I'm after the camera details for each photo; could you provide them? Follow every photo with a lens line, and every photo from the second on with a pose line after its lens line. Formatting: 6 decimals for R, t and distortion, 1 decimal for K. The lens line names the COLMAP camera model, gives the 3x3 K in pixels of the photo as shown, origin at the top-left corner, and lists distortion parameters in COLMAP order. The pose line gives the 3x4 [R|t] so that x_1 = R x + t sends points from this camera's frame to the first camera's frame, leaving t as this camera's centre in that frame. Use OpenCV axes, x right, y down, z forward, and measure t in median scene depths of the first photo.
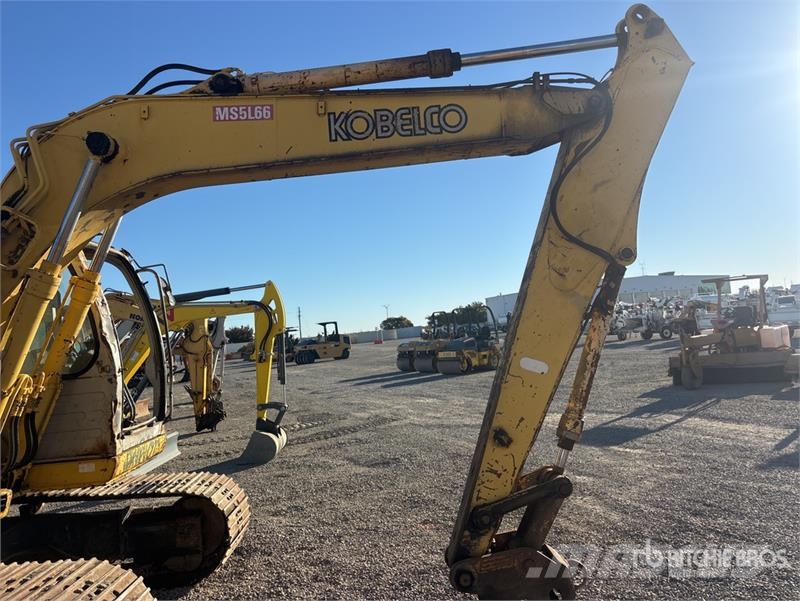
lens RADIAL K [[600.2, 0, 399.0], [0, 600.2, 298.0], [0, 0, 1]] dist [0.033846, -0.007987]
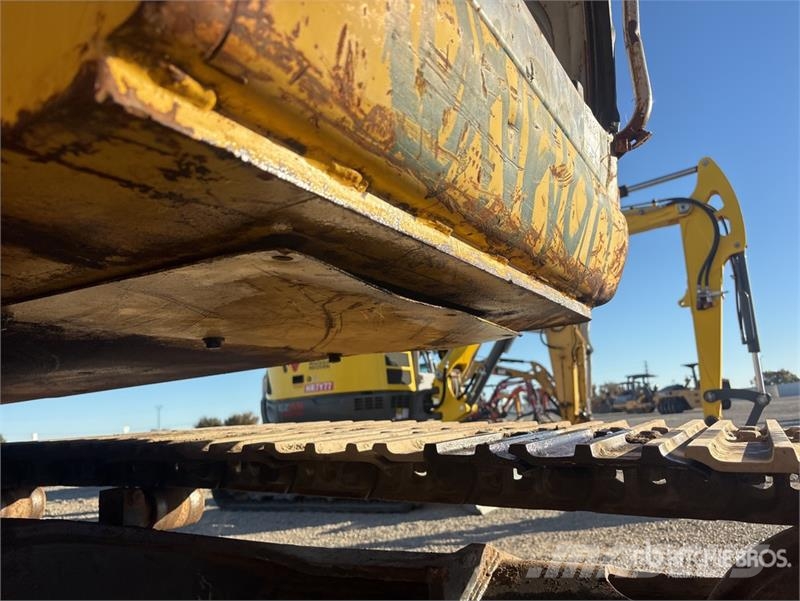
lens RADIAL K [[600.2, 0, 399.0], [0, 600.2, 298.0], [0, 0, 1]] dist [0.033846, -0.007987]
pose [[0.854399, -0.083438, -0.512875, -0.133817], [0.031883, 0.993582, -0.108527, 0.105364], [0.518638, 0.076373, 0.851576, 0.302074]]
